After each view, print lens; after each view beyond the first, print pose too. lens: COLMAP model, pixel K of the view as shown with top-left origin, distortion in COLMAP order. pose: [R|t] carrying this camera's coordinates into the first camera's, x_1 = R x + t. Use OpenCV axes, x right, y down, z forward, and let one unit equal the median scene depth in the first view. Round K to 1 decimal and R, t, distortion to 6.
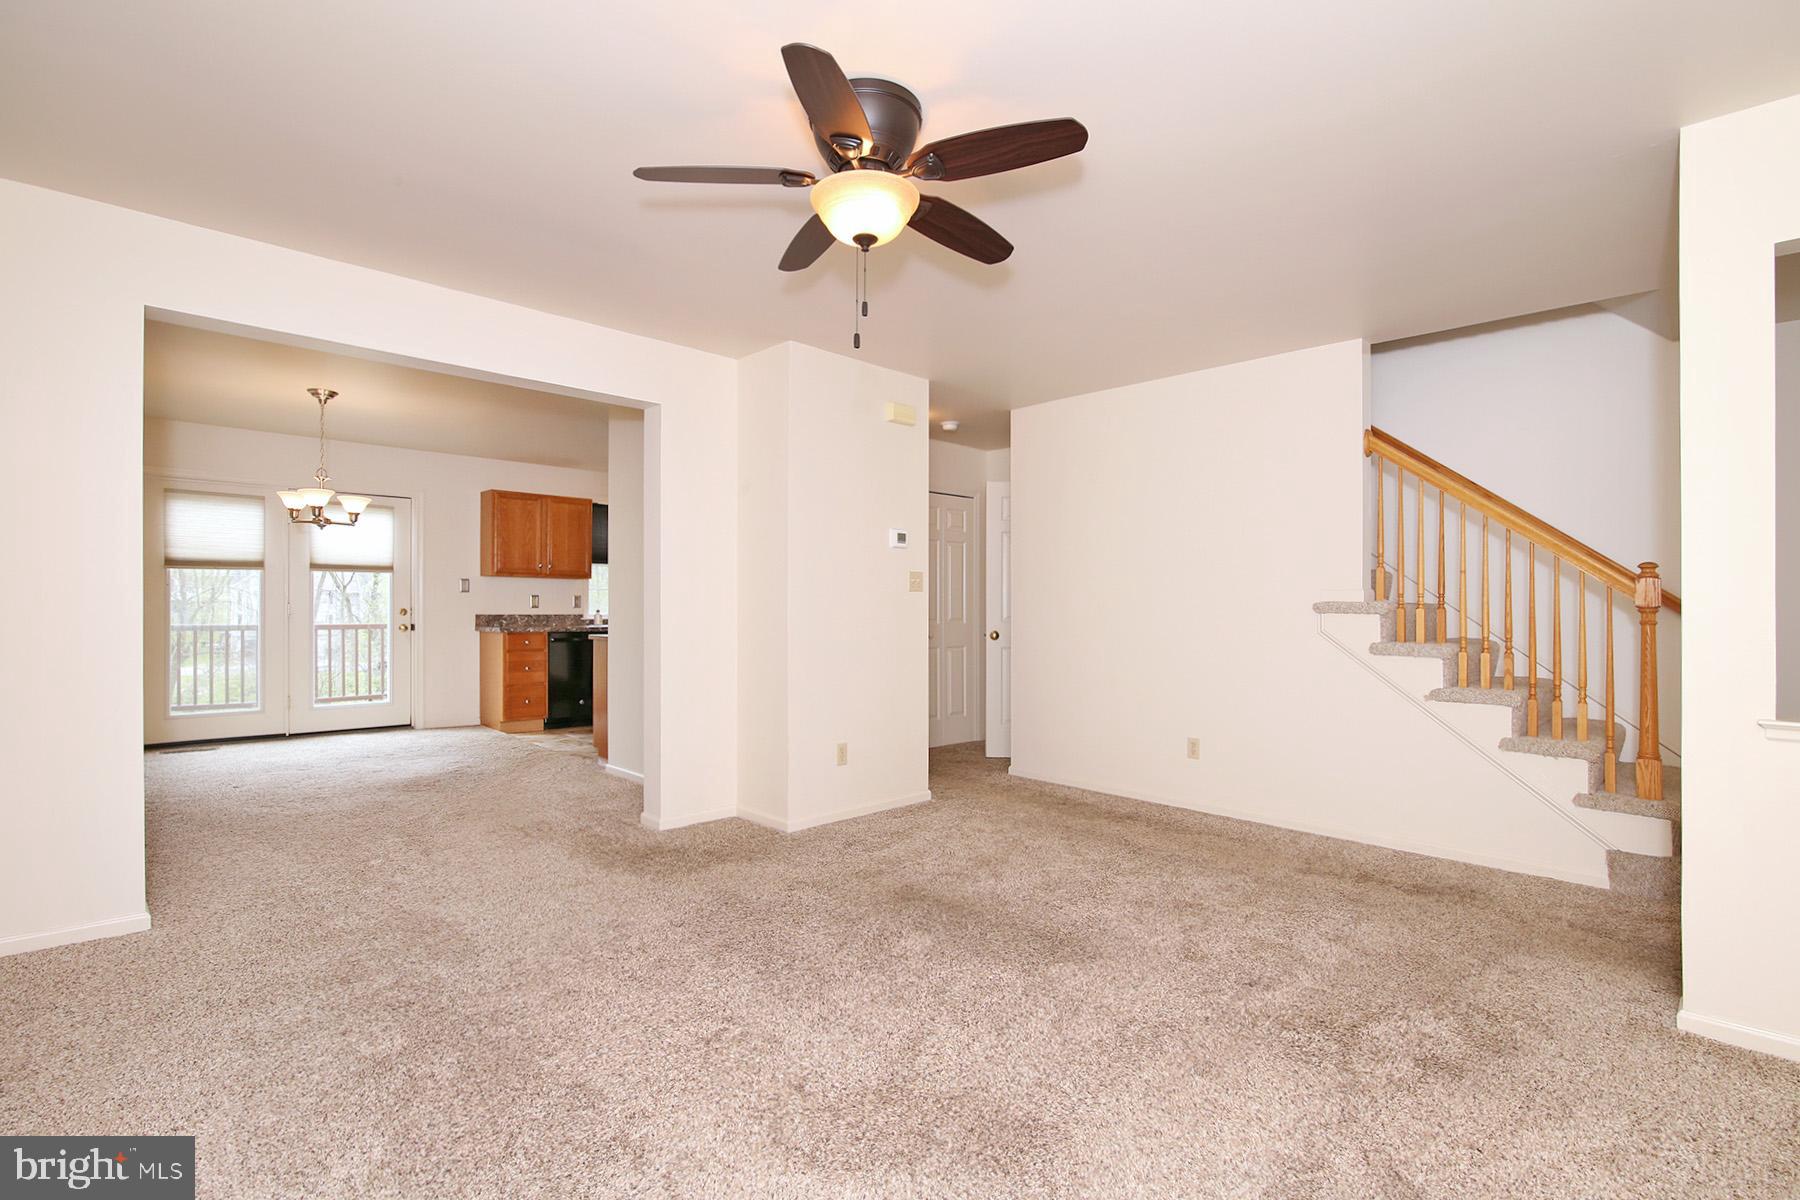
lens RADIAL K [[833.1, 0, 908.0], [0, 833.1, 607.5], [0, 0, 1]] dist [-0.035675, 0.018940]
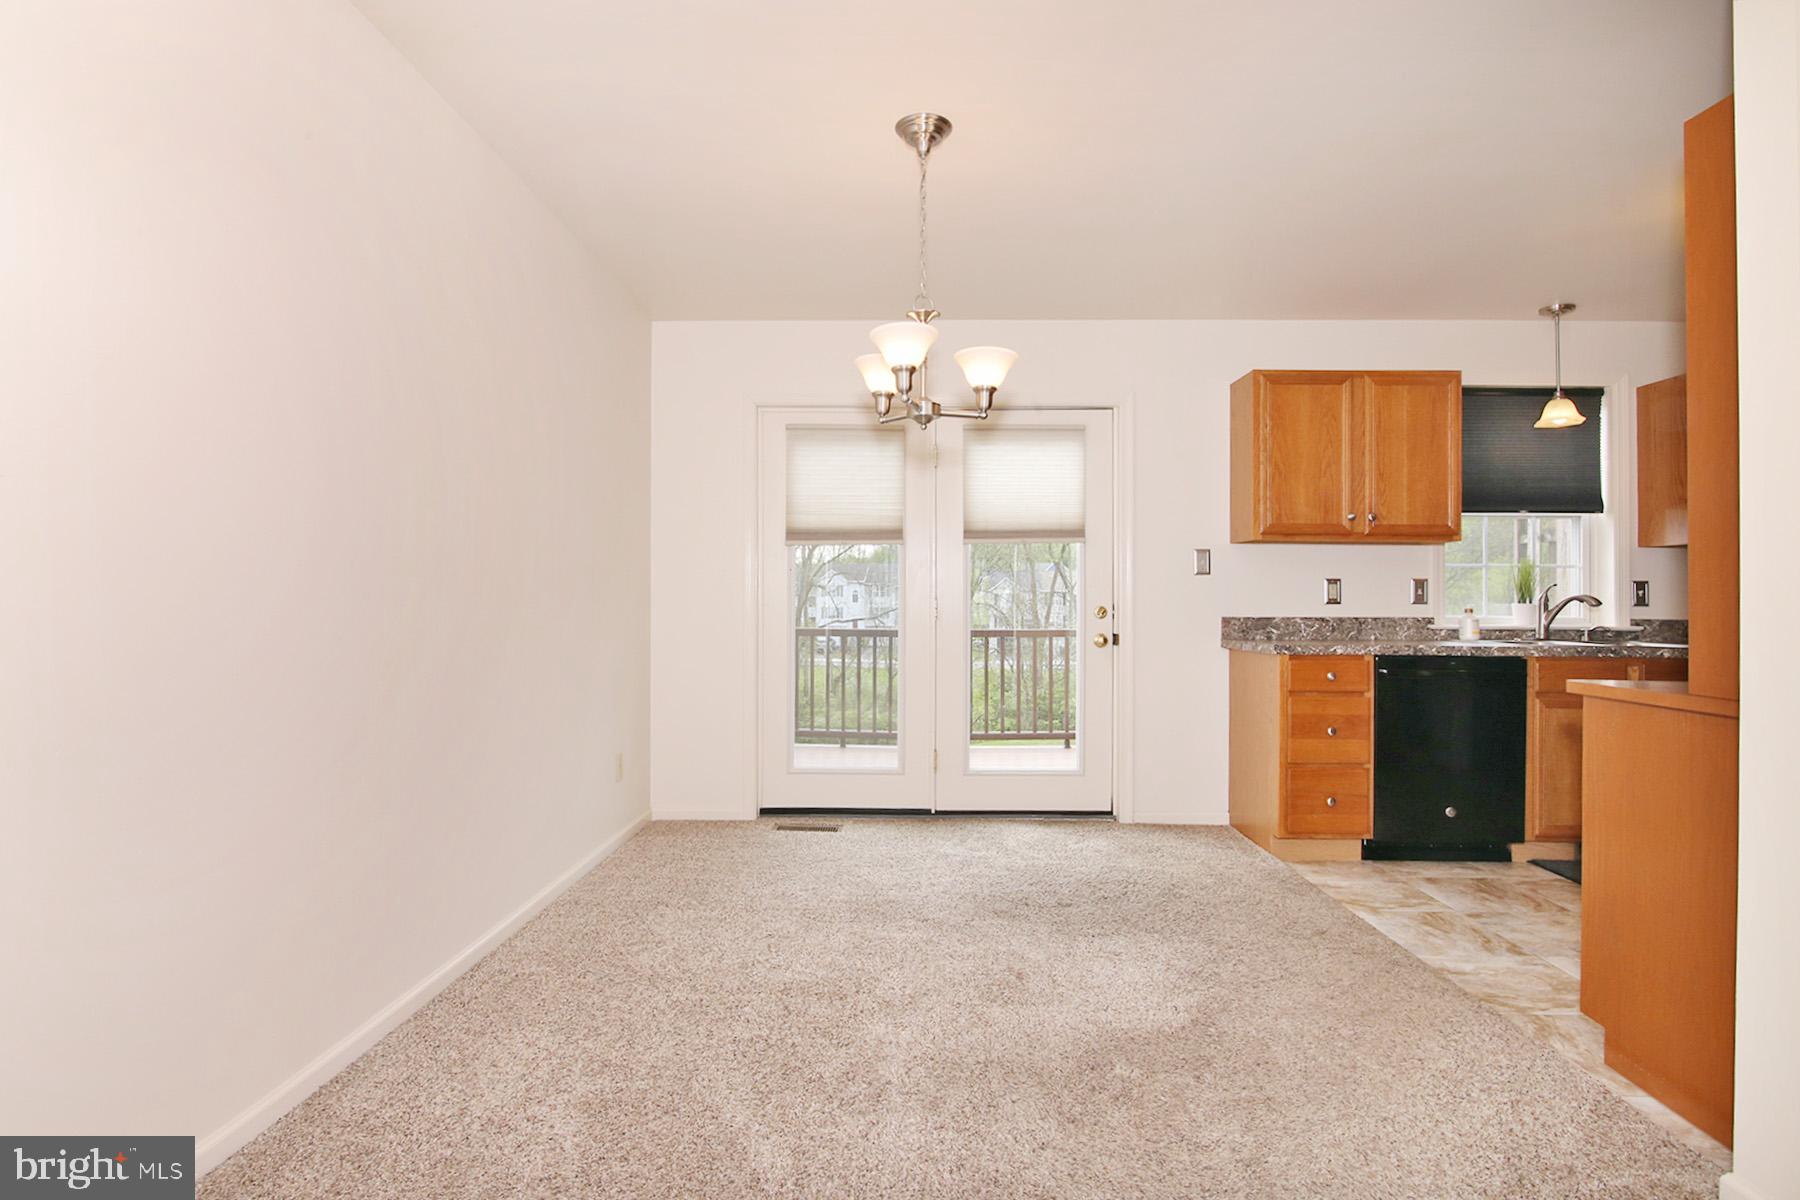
lens RADIAL K [[833.1, 0, 908.0], [0, 833.1, 607.5], [0, 0, 1]] dist [-0.035675, 0.018940]
pose [[0.690992, -0.004808, -0.722846, -0.278254], [0.000509, 0.999981, -0.006165, 0.005535], [0.722862, 0.003892, 0.690981, 0.486842]]
